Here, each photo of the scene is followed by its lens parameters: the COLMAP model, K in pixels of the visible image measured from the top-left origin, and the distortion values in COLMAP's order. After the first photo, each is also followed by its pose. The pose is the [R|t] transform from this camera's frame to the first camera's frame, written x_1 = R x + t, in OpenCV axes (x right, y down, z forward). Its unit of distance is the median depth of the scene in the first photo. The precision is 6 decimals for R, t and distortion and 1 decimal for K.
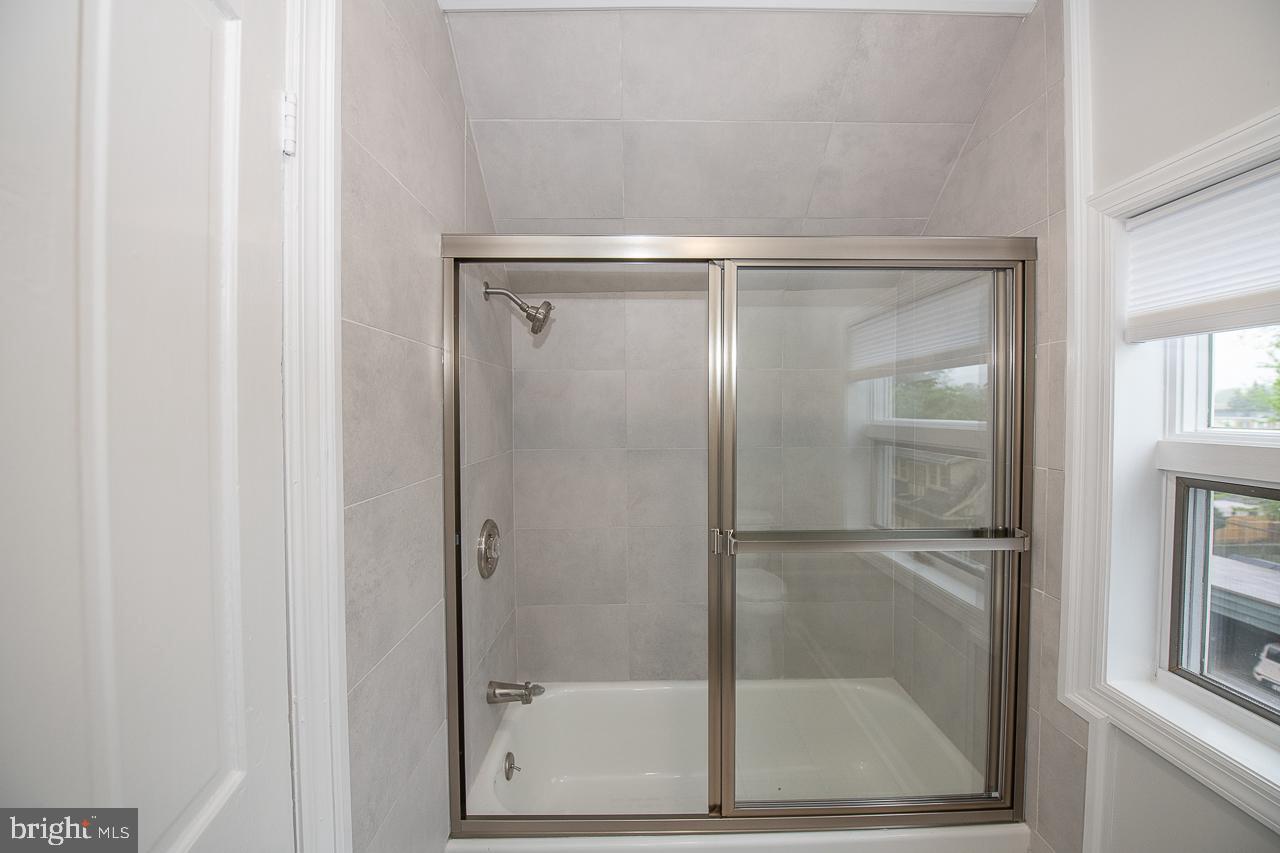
lens RADIAL K [[509.1, 0, 643.6], [0, 509.1, 421.3], [0, 0, 1]] dist [-0.017572, -0.001852]
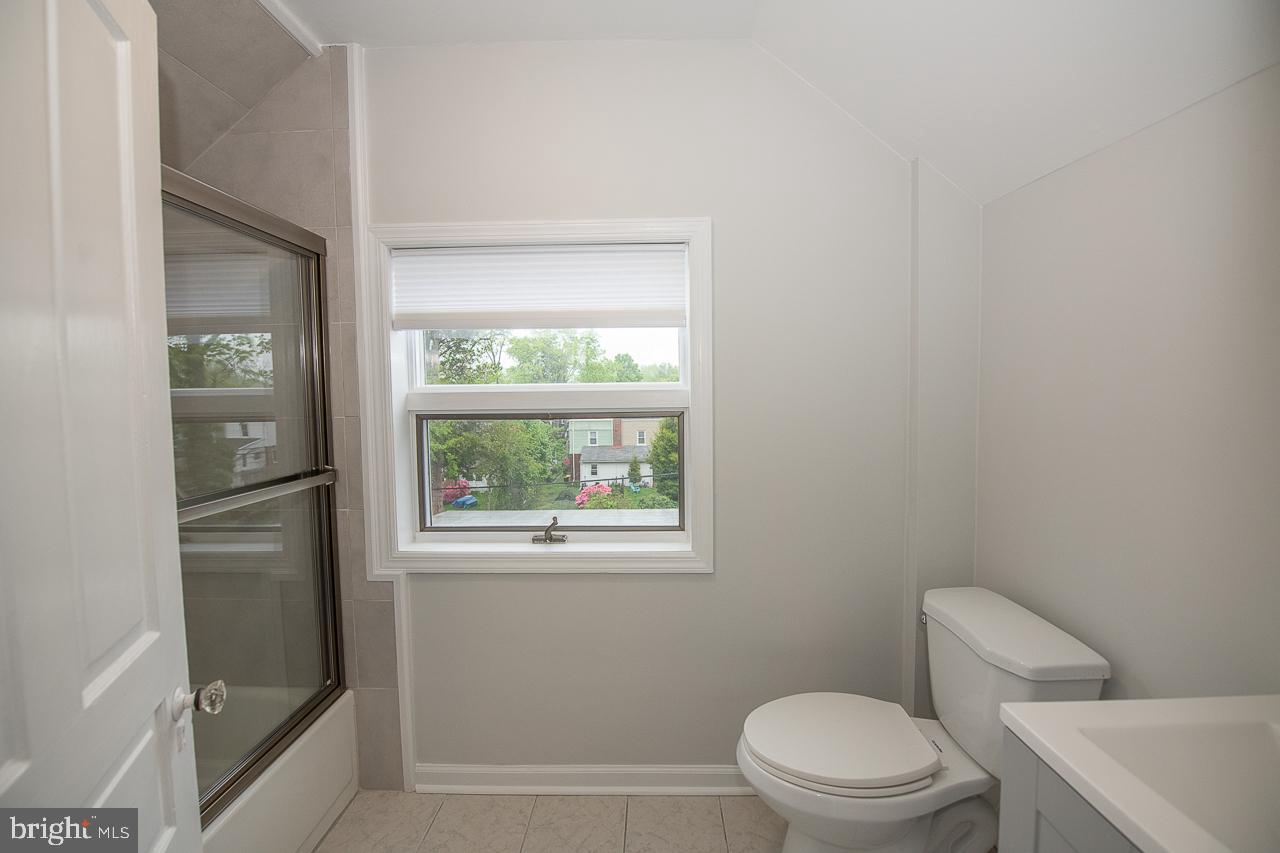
lens RADIAL K [[509.1, 0, 645.4], [0, 509.1, 423.2], [0, 0, 1]] dist [-0.017572, -0.001852]
pose [[0.014145, -0.053449, 0.998470, -0.552785], [0.033734, 0.998027, 0.052947, 0.069215], [-0.999331, 0.032934, 0.015920, 0.185298]]
